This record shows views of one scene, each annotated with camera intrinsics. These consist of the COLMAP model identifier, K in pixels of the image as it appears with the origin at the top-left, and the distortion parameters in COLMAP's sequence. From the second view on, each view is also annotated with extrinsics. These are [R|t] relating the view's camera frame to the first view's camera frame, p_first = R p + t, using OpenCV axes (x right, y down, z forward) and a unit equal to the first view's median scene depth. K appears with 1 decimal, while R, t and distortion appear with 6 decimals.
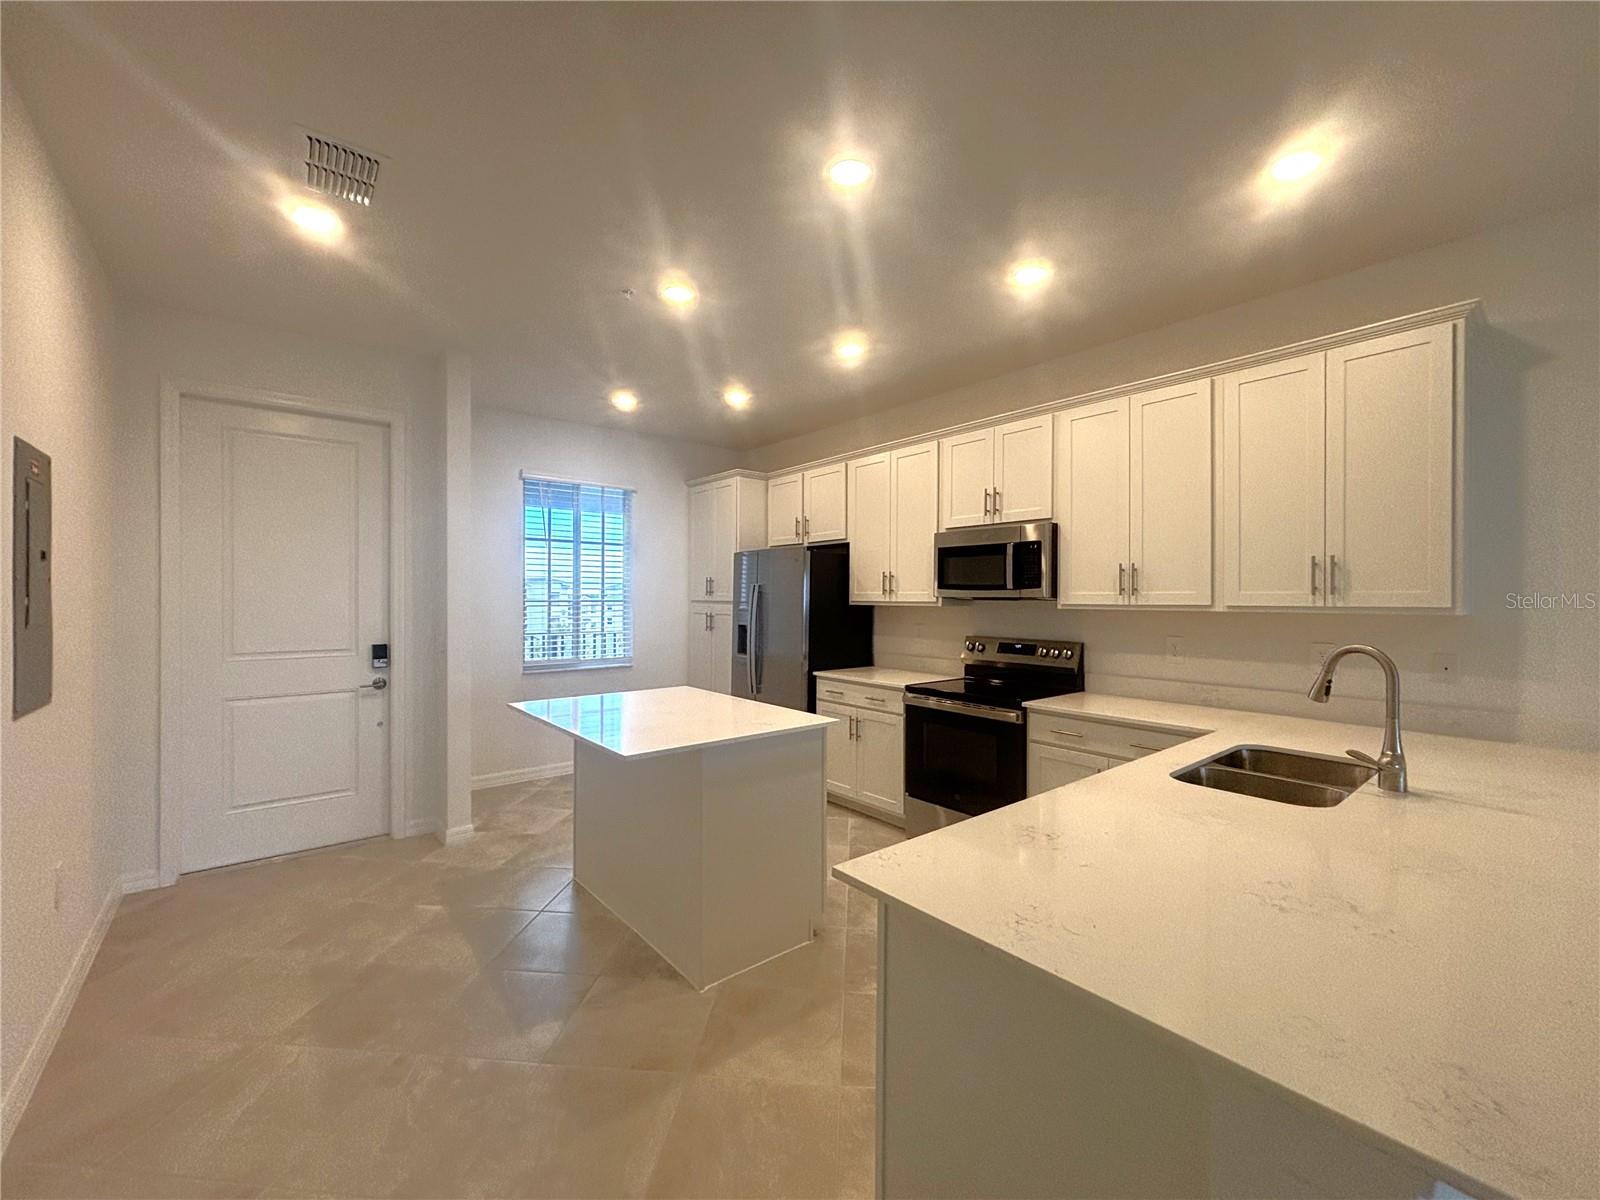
lens RADIAL K [[636.6, 0, 800.0], [0, 636.6, 600.0], [0, 0, 1]] dist [-0.009891, 0.000107]
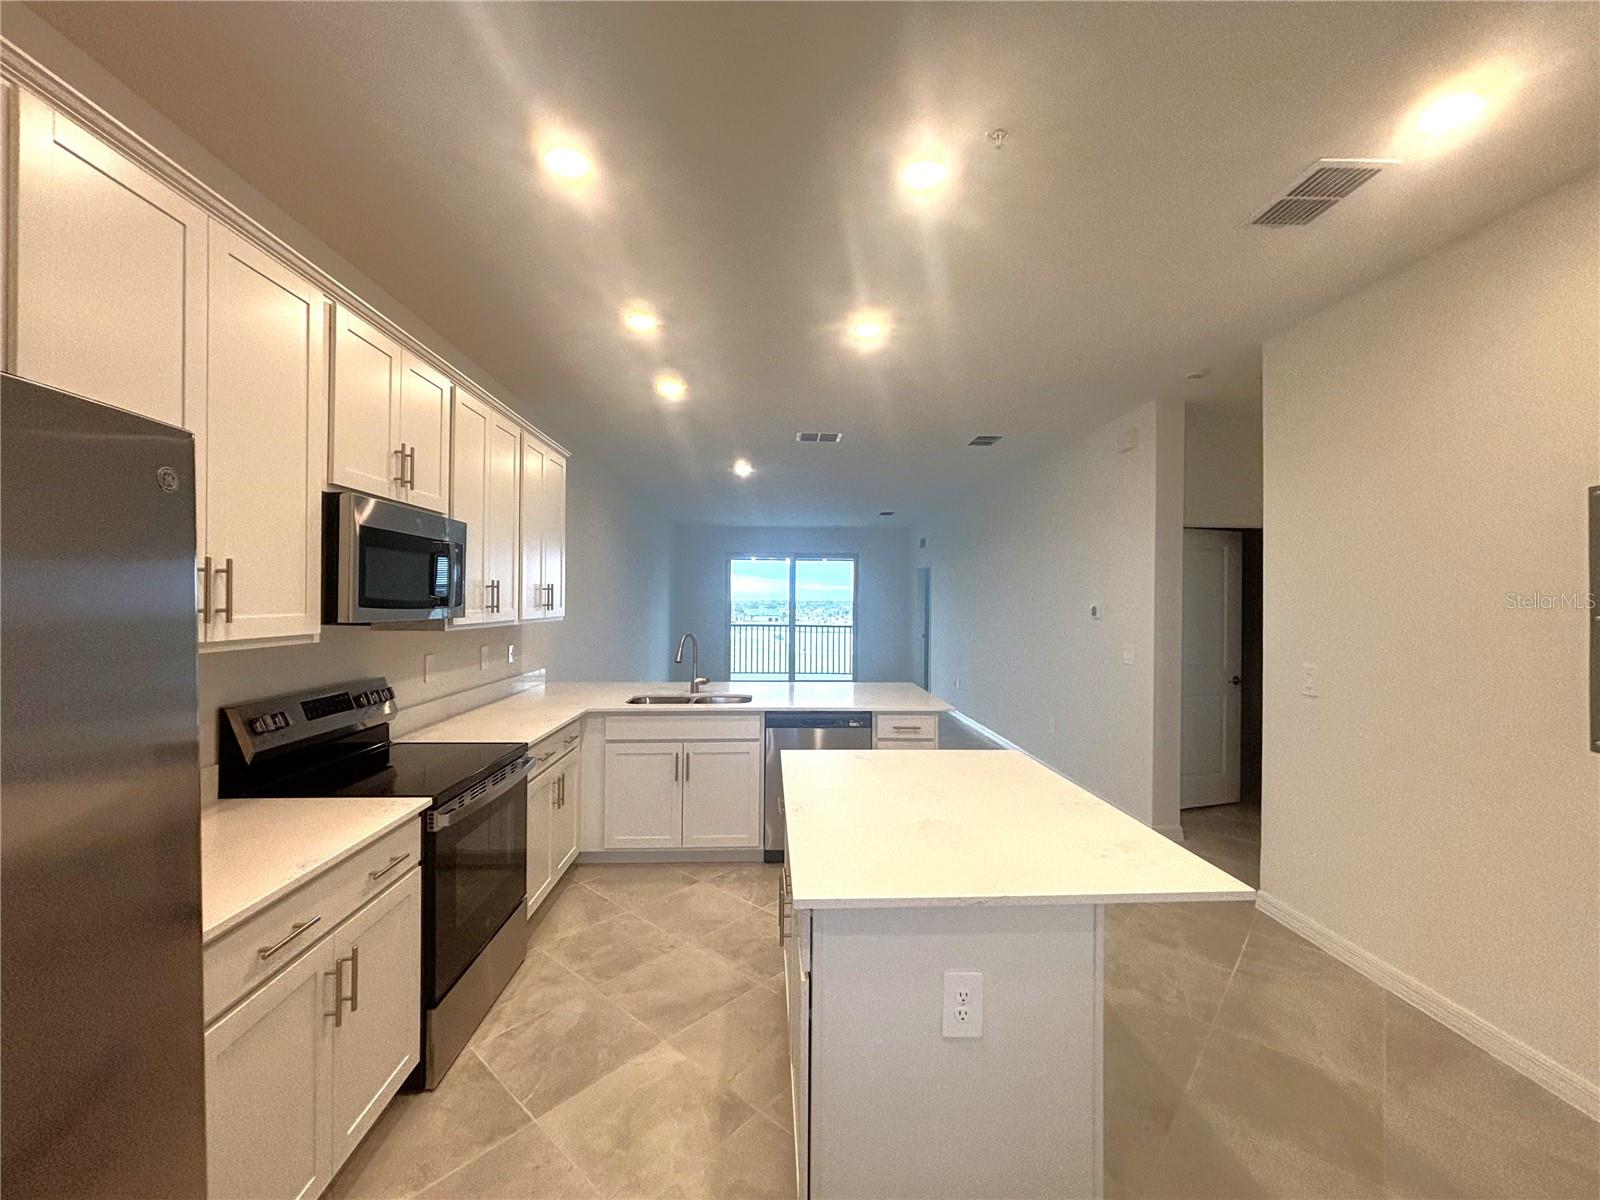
lens RADIAL K [[636.6, 0, 800.0], [0, 636.6, 600.0], [0, 0, 1]] dist [-0.009891, 0.000107]
pose [[-0.800904, -0.007426, 0.598747, -0.407493], [-0.003265, 0.999962, 0.008035, -0.031176], [-0.598784, 0.004480, -0.800898, 1.343561]]
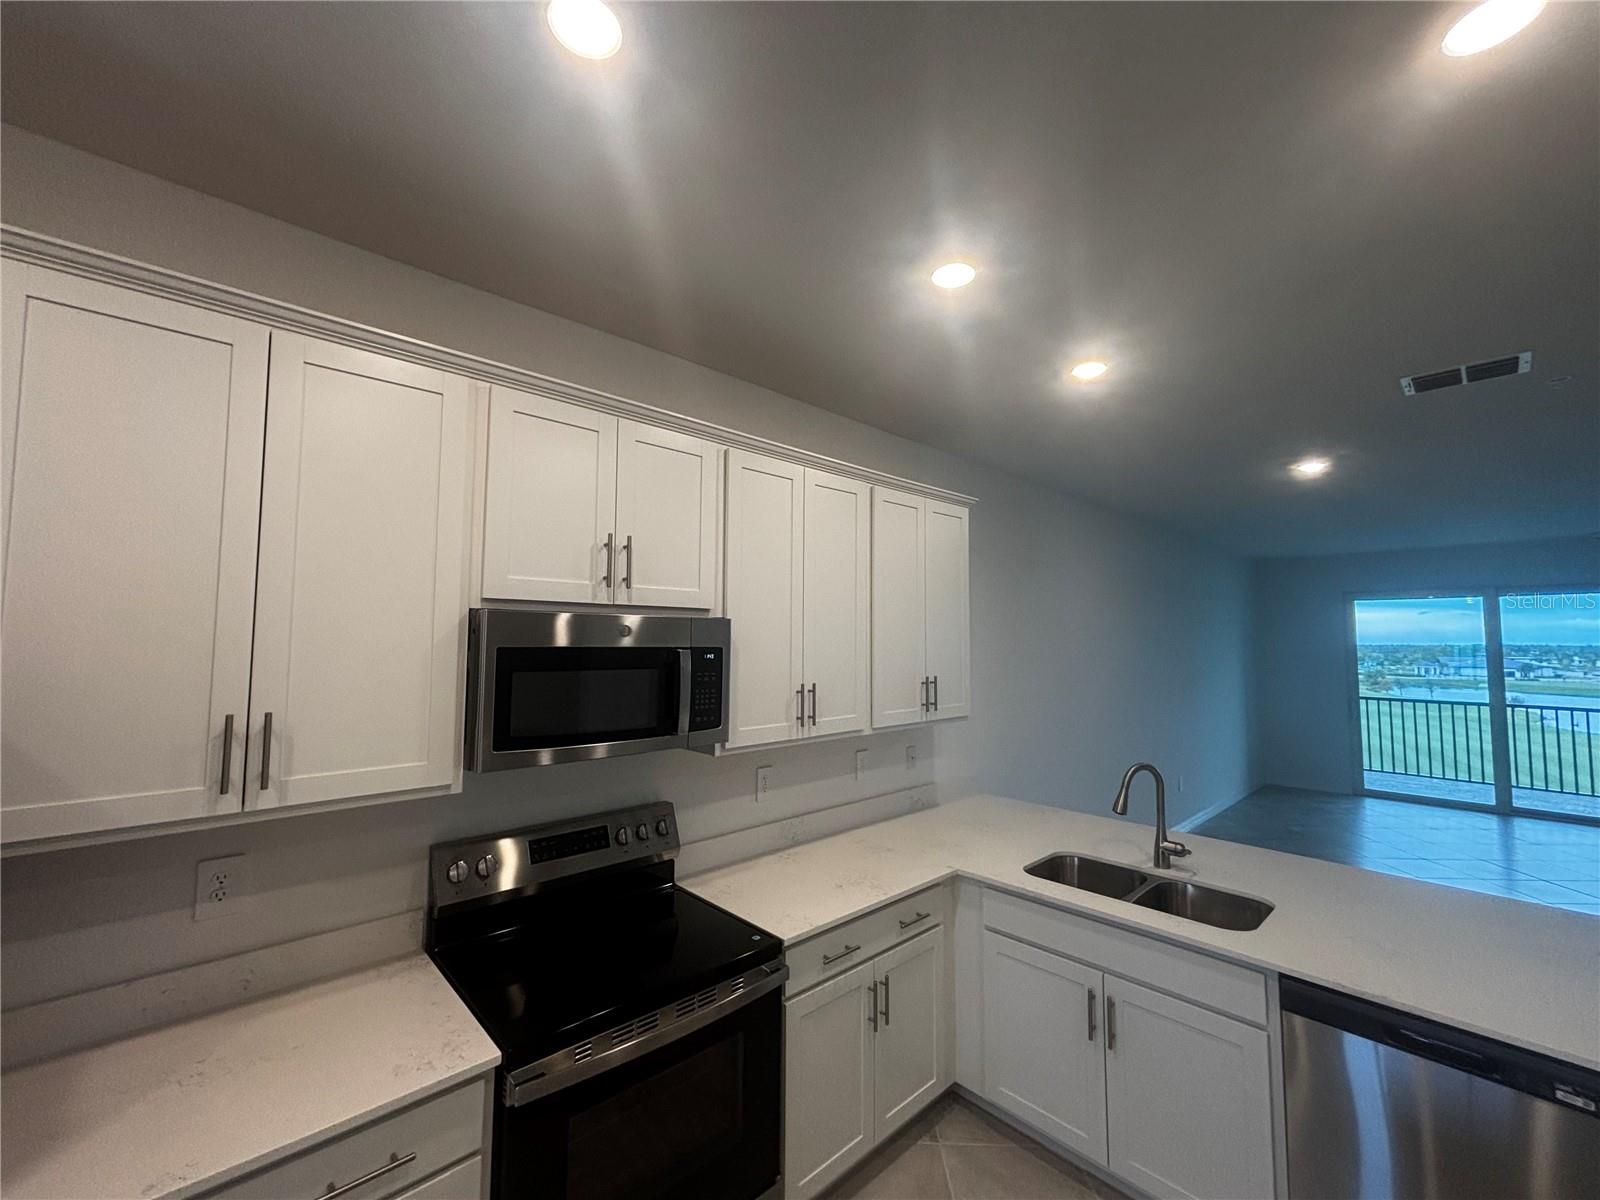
lens RADIAL K [[636.6, 0, 800.0], [0, 636.6, 600.0], [0, 0, 1]] dist [-0.009891, 0.000107]
pose [[-0.056567, 0.067150, 0.996138, -0.218920], [0.008582, 0.997731, -0.066770, -0.094426], [-0.998362, 0.004771, -0.057015, 0.933831]]
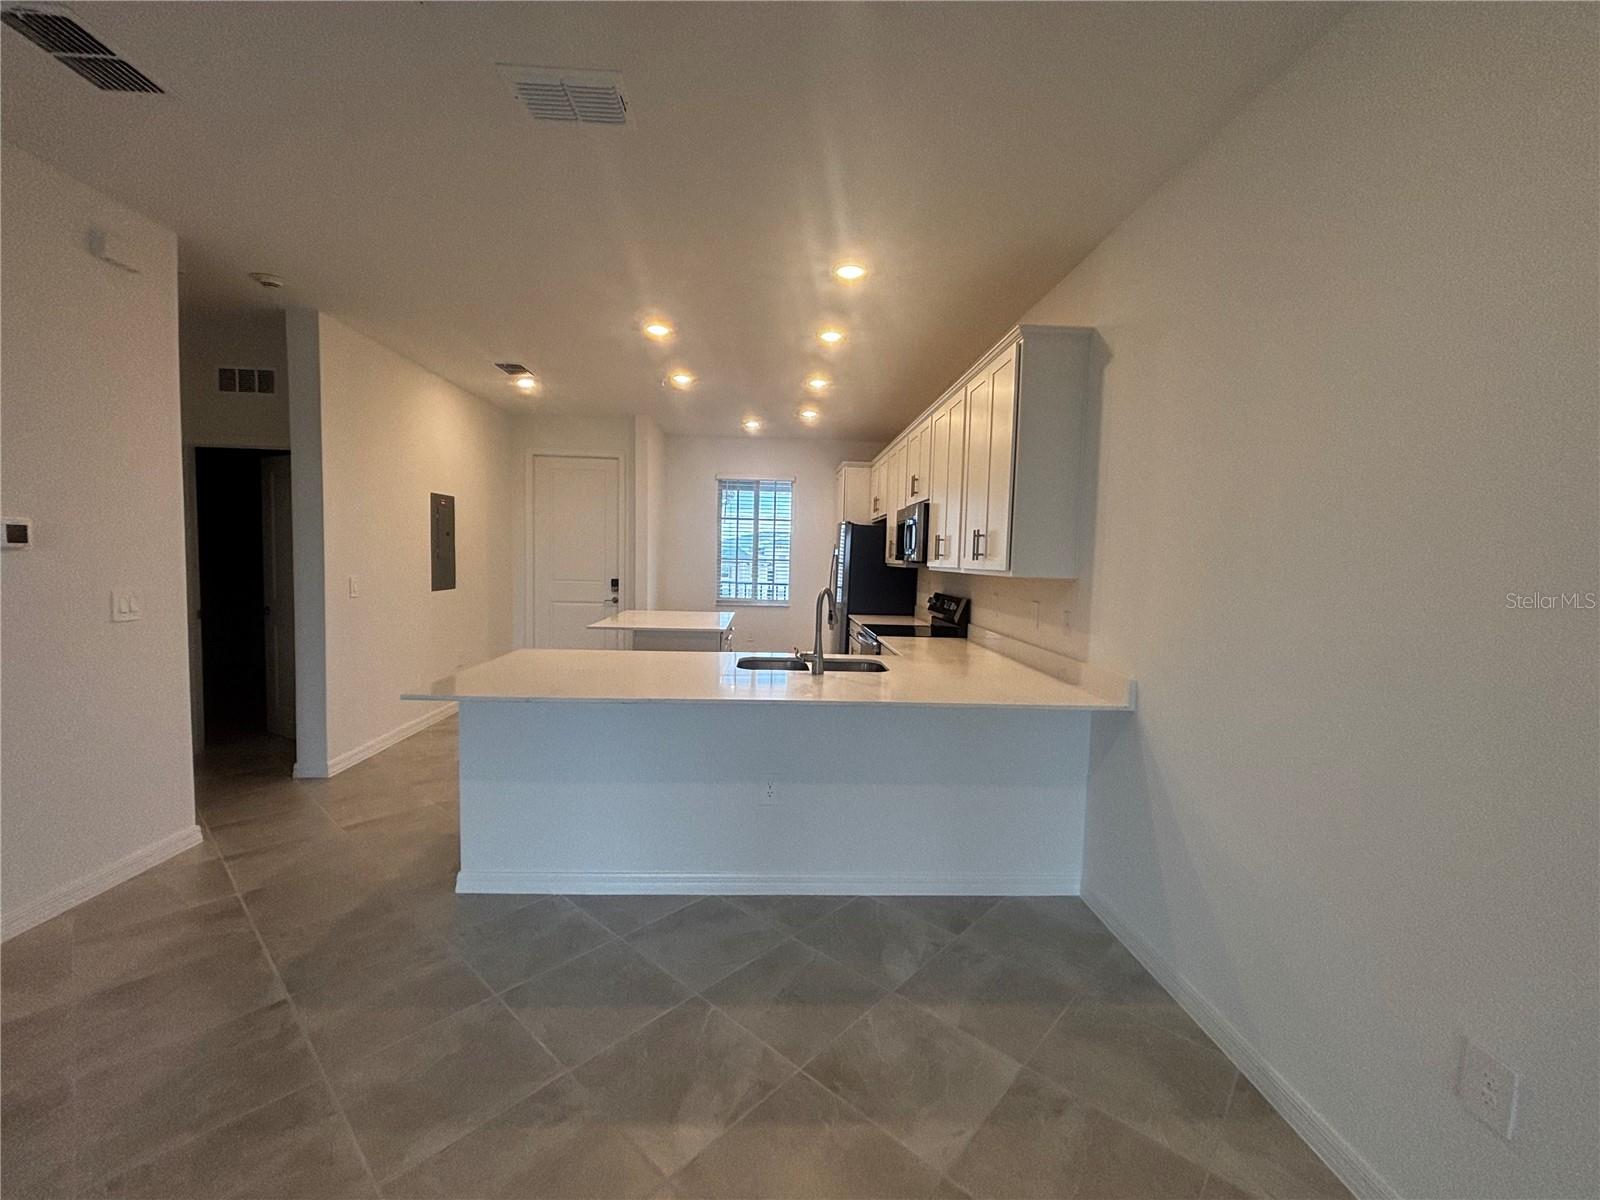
lens RADIAL K [[636.6, 0, 800.0], [0, 636.6, 600.0], [0, 0, 1]] dist [-0.009891, 0.000107]
pose [[0.801416, 0.059359, -0.595154, 0.947837], [-0.029627, 0.997781, 0.059622, 0.004610], [0.597373, -0.030150, 0.801397, -0.179124]]
